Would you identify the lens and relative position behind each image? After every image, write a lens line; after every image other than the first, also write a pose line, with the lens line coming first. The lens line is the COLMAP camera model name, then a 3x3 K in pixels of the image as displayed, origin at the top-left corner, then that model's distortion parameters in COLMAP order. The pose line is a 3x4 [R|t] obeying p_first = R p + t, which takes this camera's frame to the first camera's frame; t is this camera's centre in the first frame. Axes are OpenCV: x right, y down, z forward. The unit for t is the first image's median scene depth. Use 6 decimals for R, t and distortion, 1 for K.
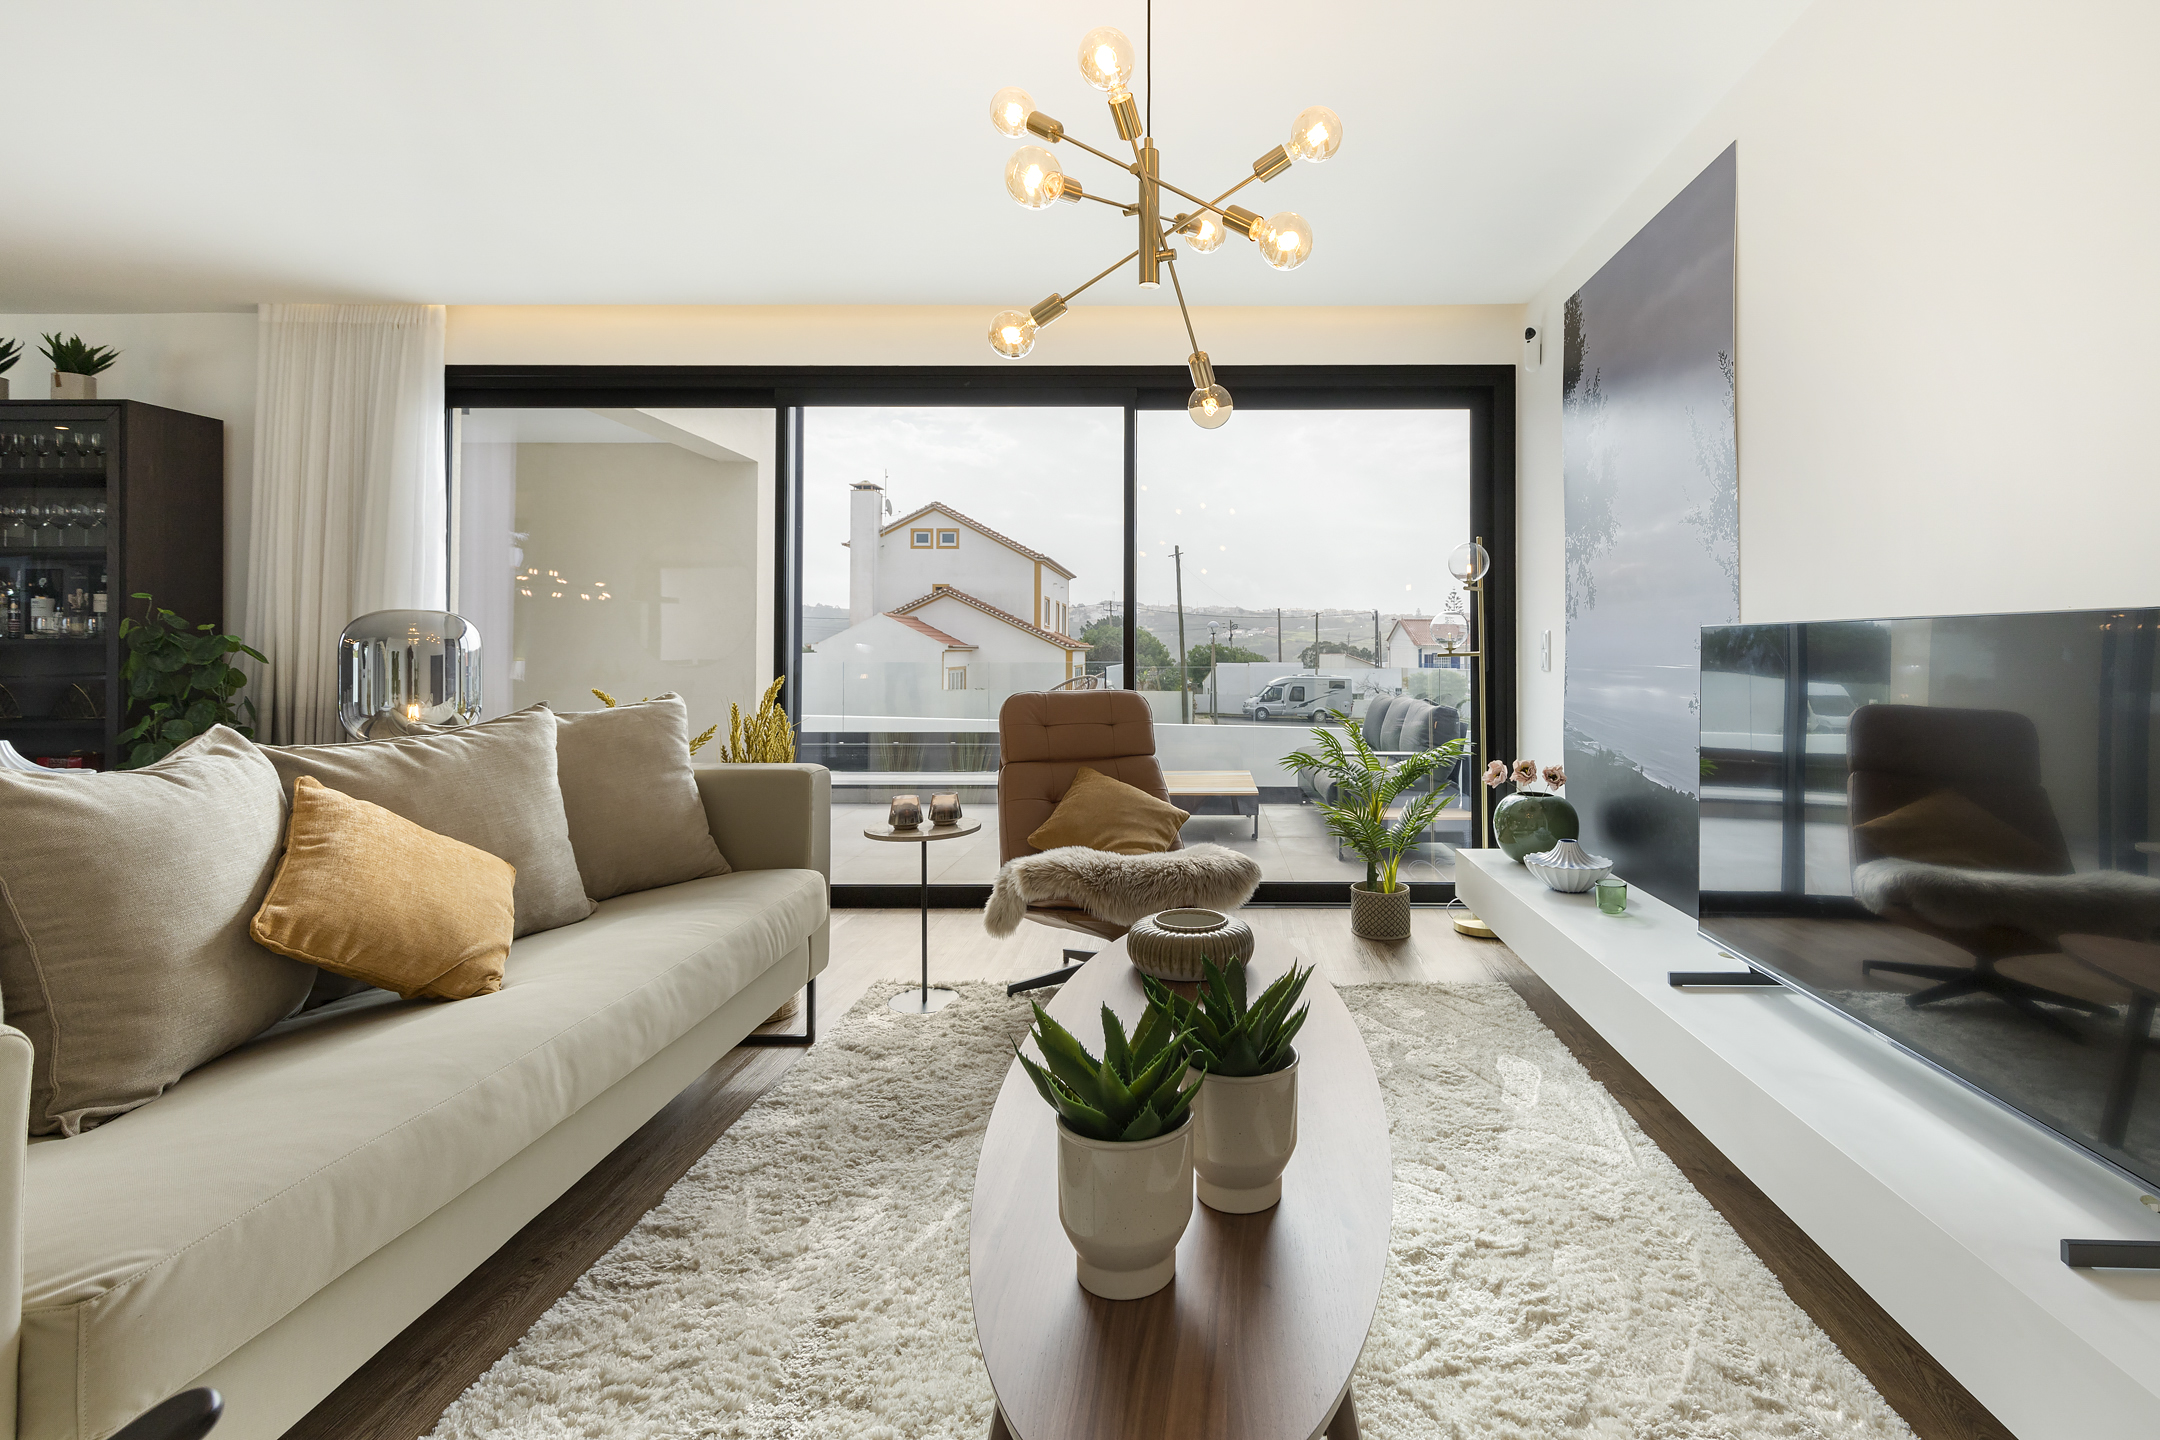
lens RADIAL K [[1006.0, 0, 1157.2], [0, 1006.0, 621.1], [0, 0, 1]] dist [0.002412, 0.000462]
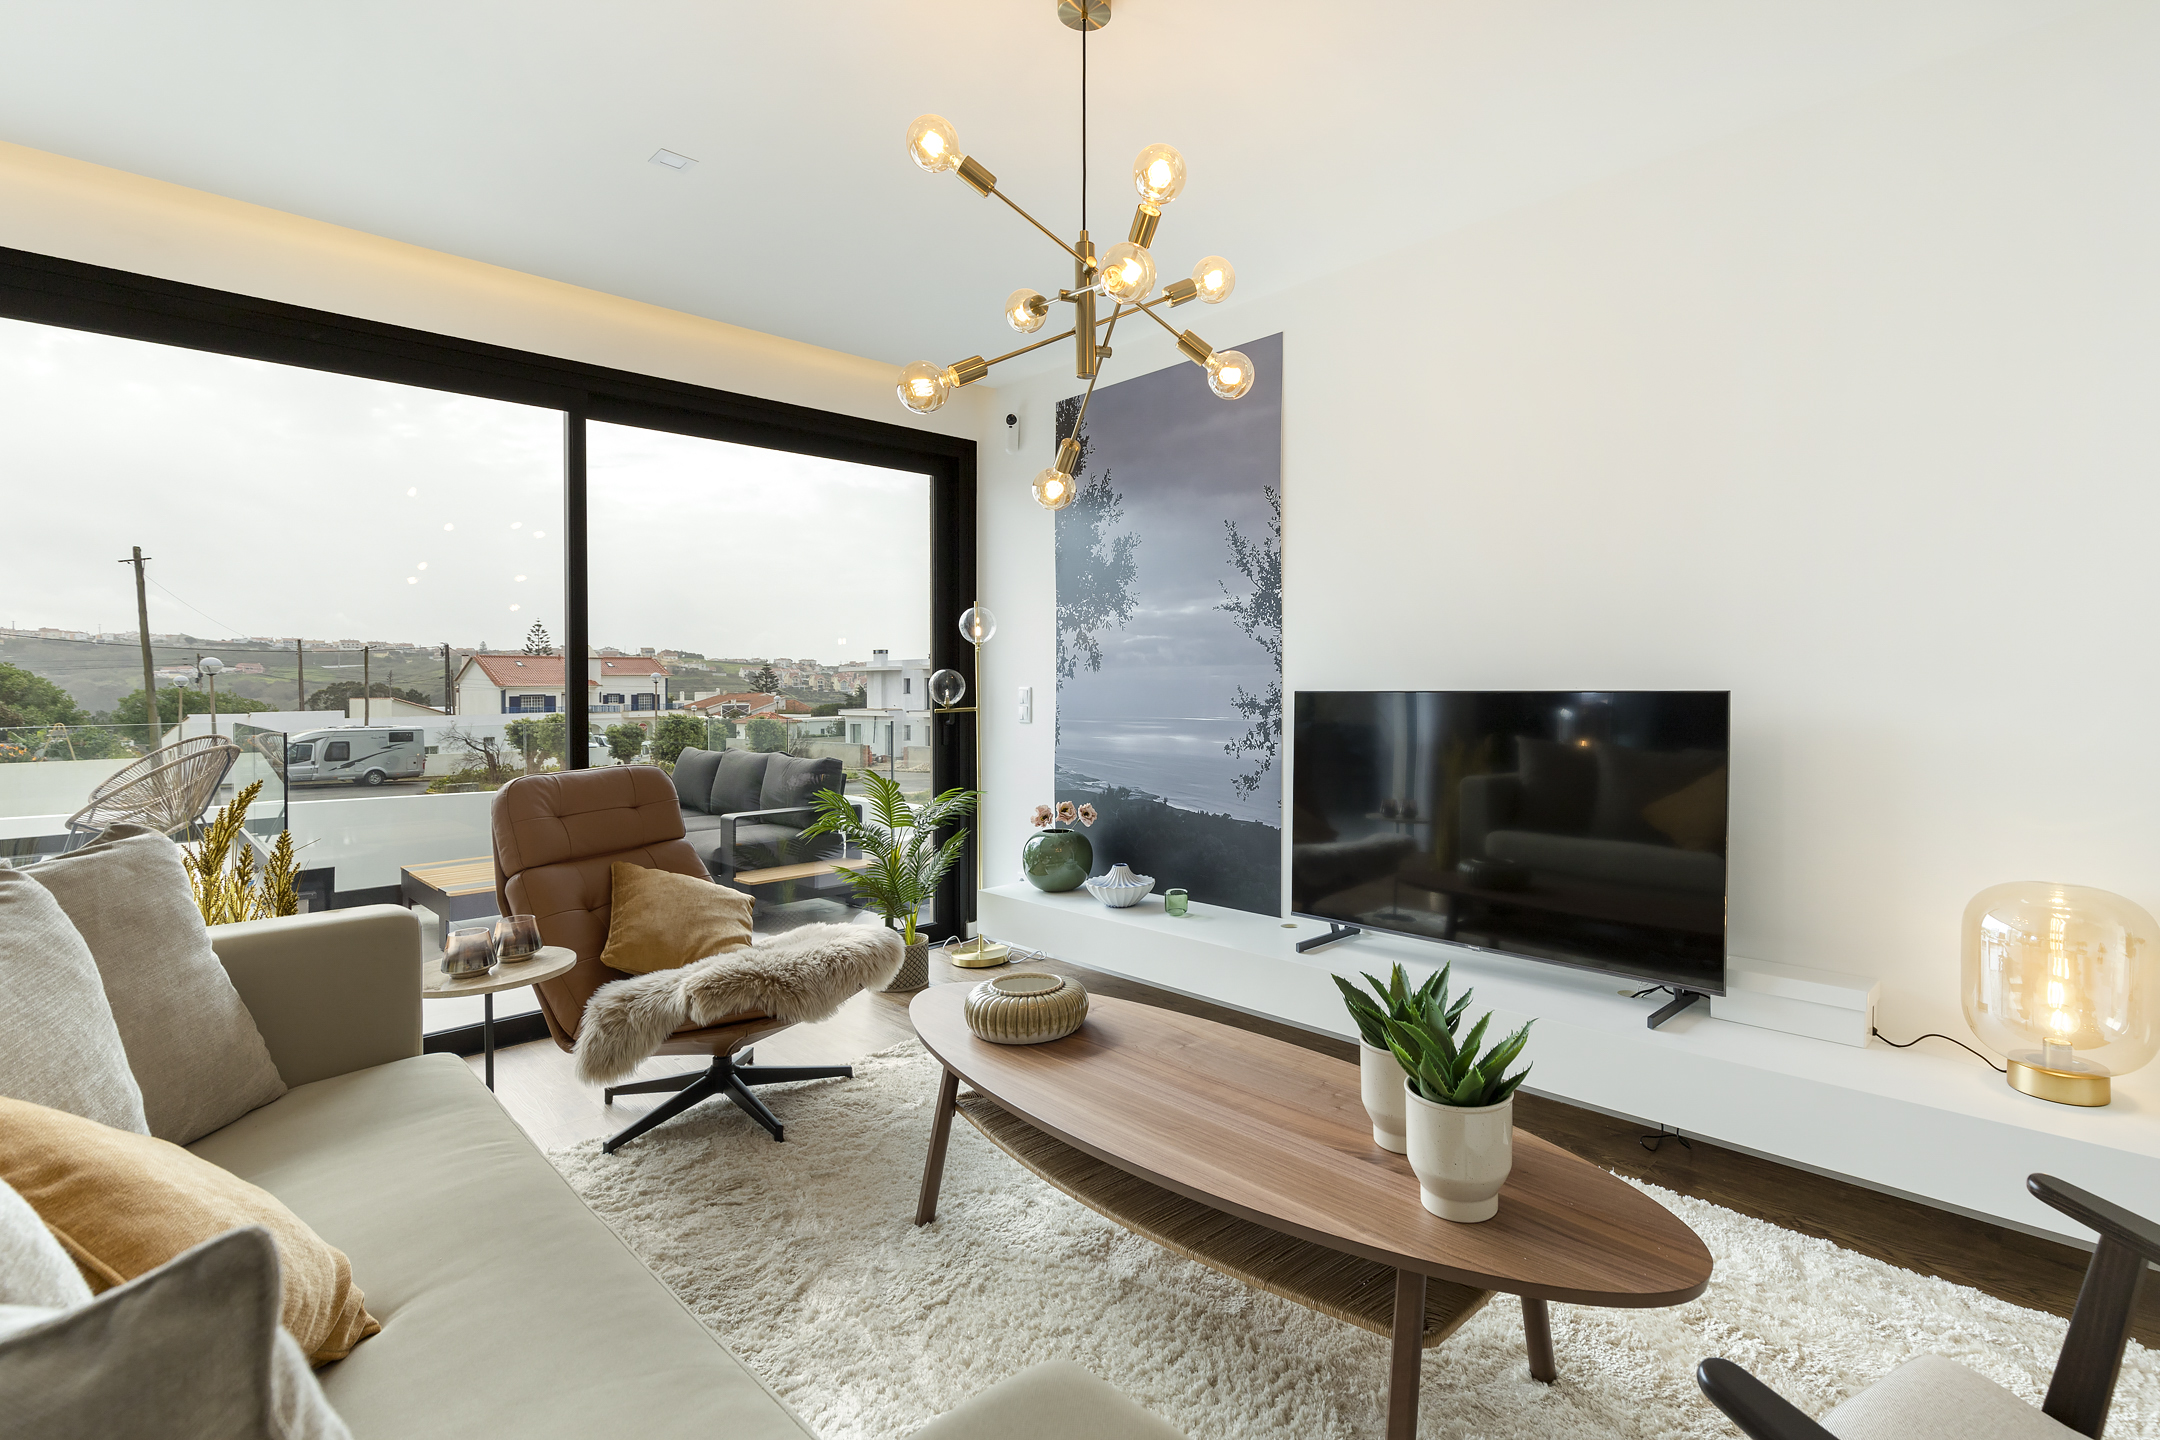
lens RADIAL K [[1036.8, 0, 1137.4], [0, 1036.8, 712.6], [0, 0, 1]] dist [0.000146, -0.000485]
pose [[0.676167, -0.033022, 0.736008, -0.540633], [-0.006369, 0.998696, 0.050658, -0.030506], [-0.736721, -0.038941, 0.675075, 0.163839]]
